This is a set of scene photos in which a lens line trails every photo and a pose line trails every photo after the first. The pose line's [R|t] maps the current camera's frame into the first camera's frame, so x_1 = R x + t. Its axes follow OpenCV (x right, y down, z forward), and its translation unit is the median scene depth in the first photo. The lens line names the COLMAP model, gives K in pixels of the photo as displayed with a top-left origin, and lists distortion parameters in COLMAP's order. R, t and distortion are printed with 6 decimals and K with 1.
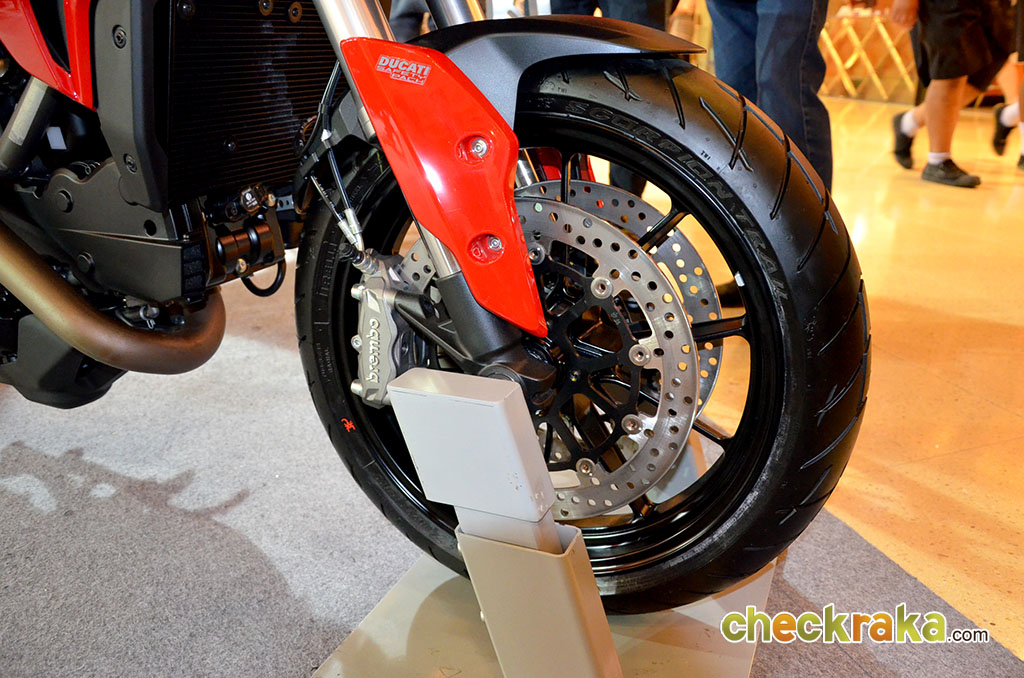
lens RADIAL K [[819.4, 0, 512.0], [0, 819.4, 339.0], [0, 0, 1]] dist [-0.132959, 0.119943]
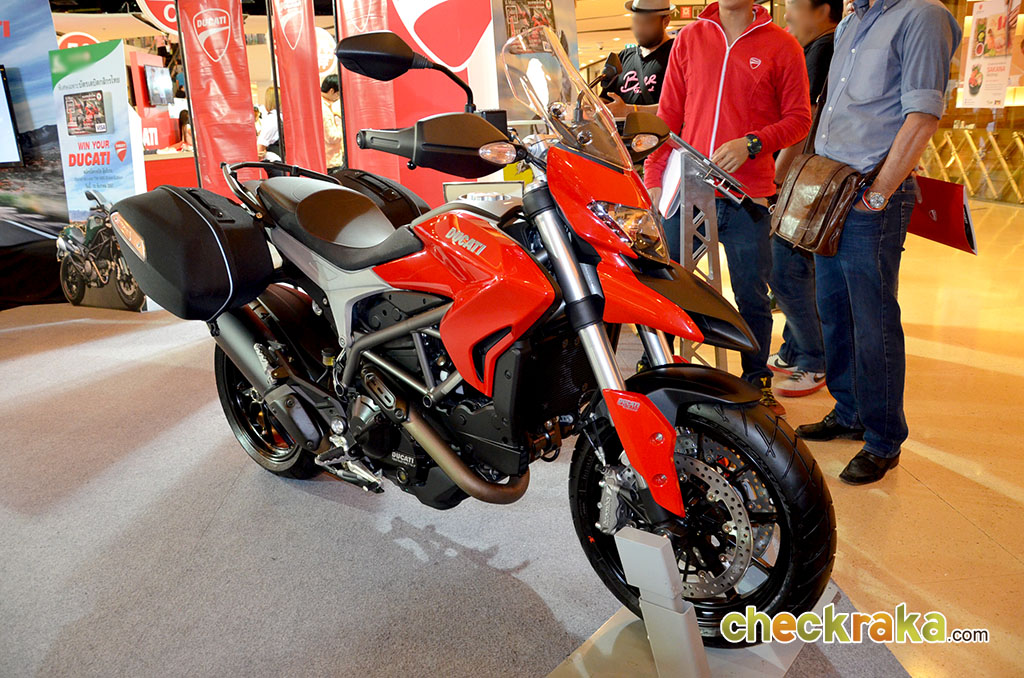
lens RADIAL K [[810.5, 0, 512.0], [0, 810.5, 339.0], [0, 0, 1]] dist [-0.123587, 0.002909]
pose [[0.965909, 0.047349, -0.254516, 0.108473], [-0.062670, 0.996657, -0.052423, -0.311243], [0.251183, 0.066586, 0.965647, -1.157636]]
